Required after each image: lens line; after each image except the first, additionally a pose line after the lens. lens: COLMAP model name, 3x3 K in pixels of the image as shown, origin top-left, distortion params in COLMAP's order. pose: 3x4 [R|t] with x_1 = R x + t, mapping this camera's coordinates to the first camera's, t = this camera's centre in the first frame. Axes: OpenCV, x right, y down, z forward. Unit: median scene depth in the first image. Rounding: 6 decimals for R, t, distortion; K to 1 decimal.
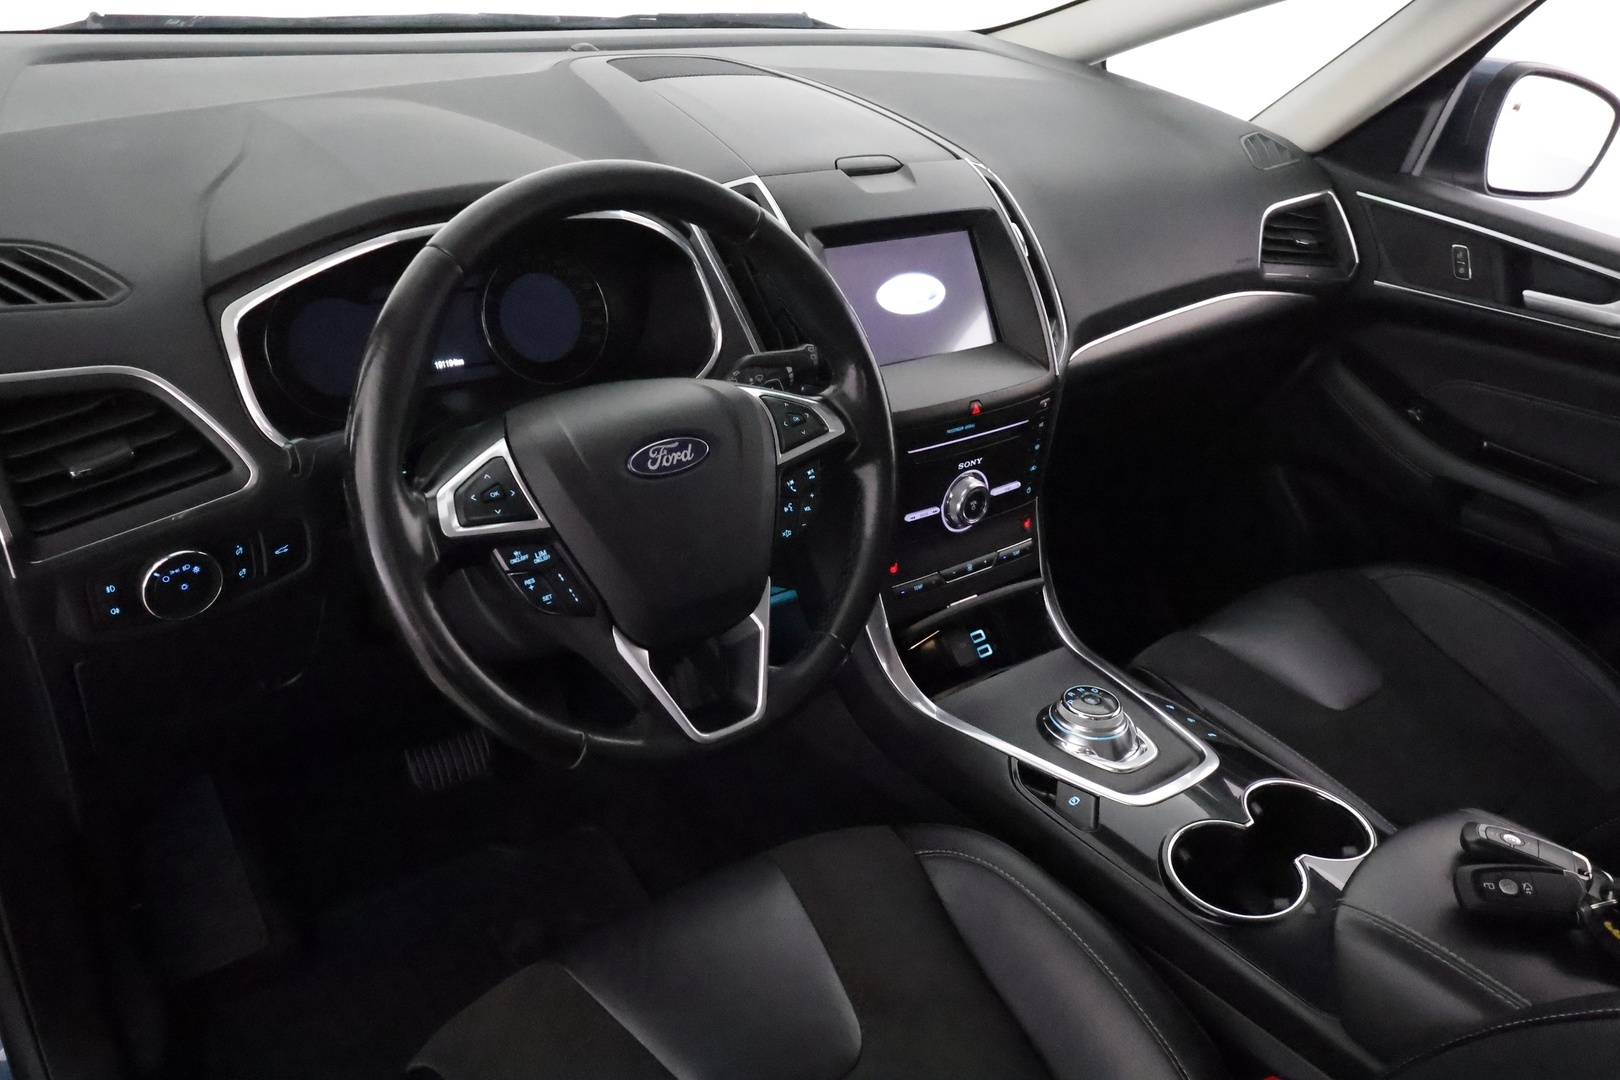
lens RADIAL K [[1264.3, 0, 806.7], [0, 1264.3, 542.0], [0, 0, 1]] dist [0.004457, -0.008806]
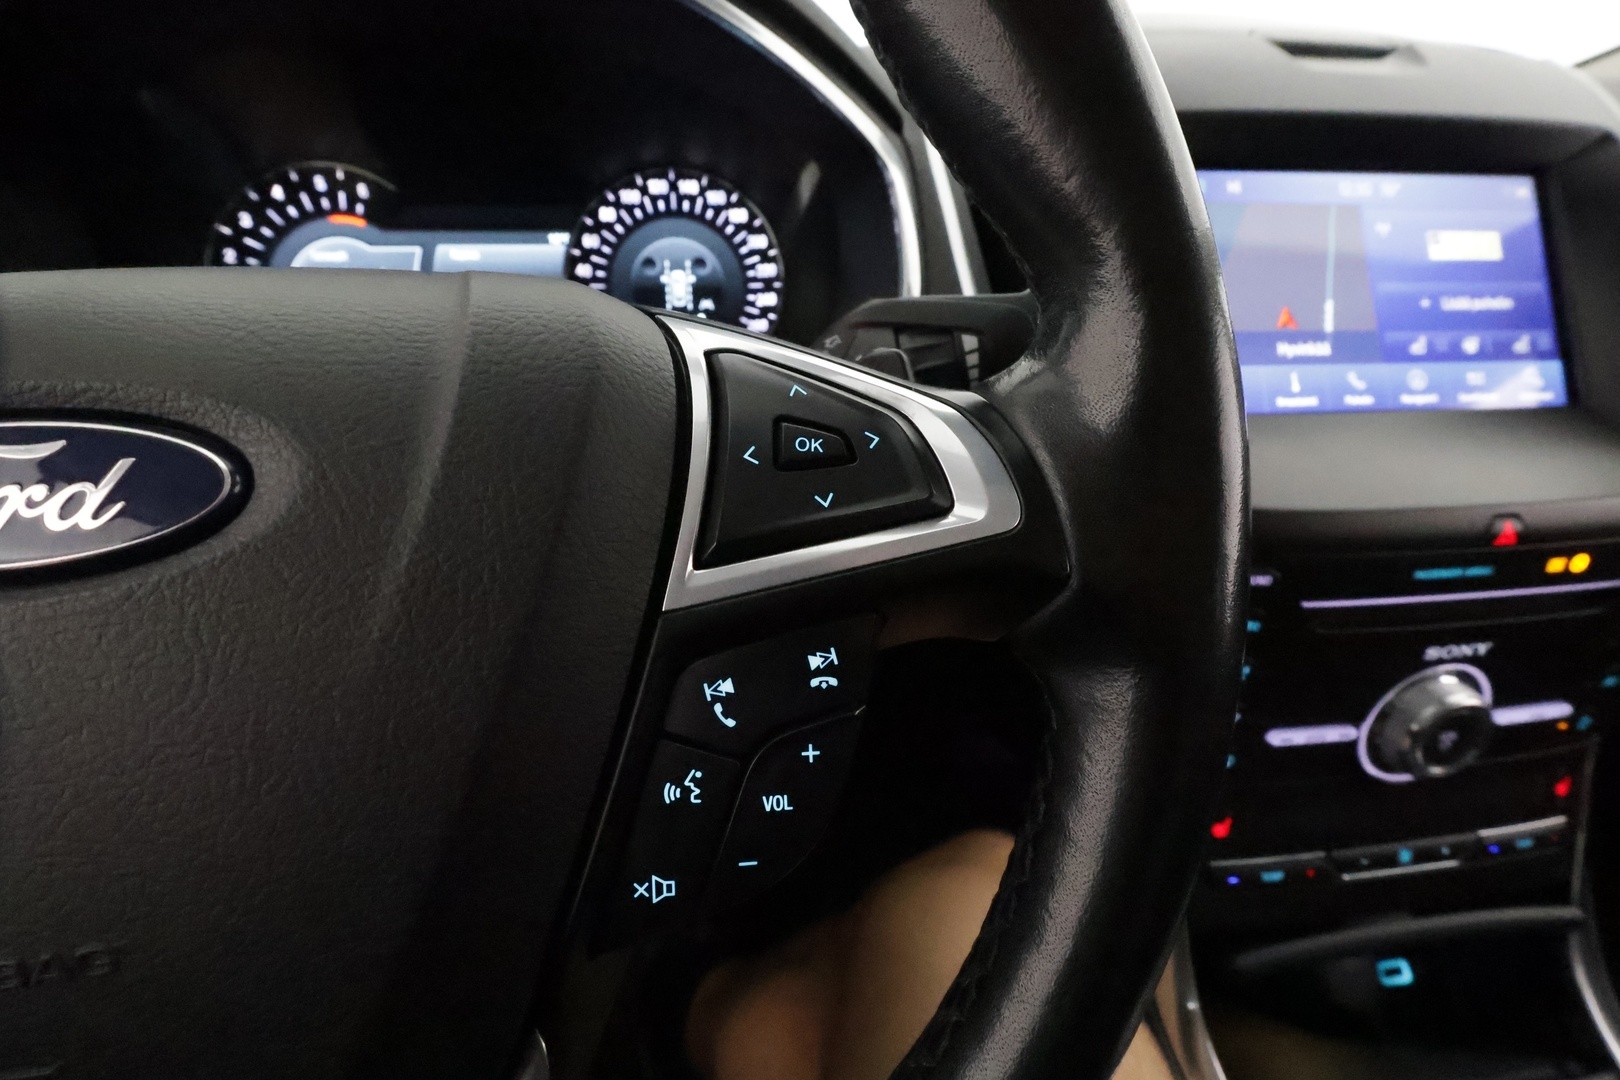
lens RADIAL K [[747.2, 0, 824.4], [0, 747.2, 552.2], [0, 0, 1]] dist [-0.008404, 0.003435]
pose [[0.865149, 0.172982, -0.470739, 0.052697], [-0.185194, 0.982485, 0.020673, -0.060545], [0.466070, 0.069292, 0.882030, 0.660001]]
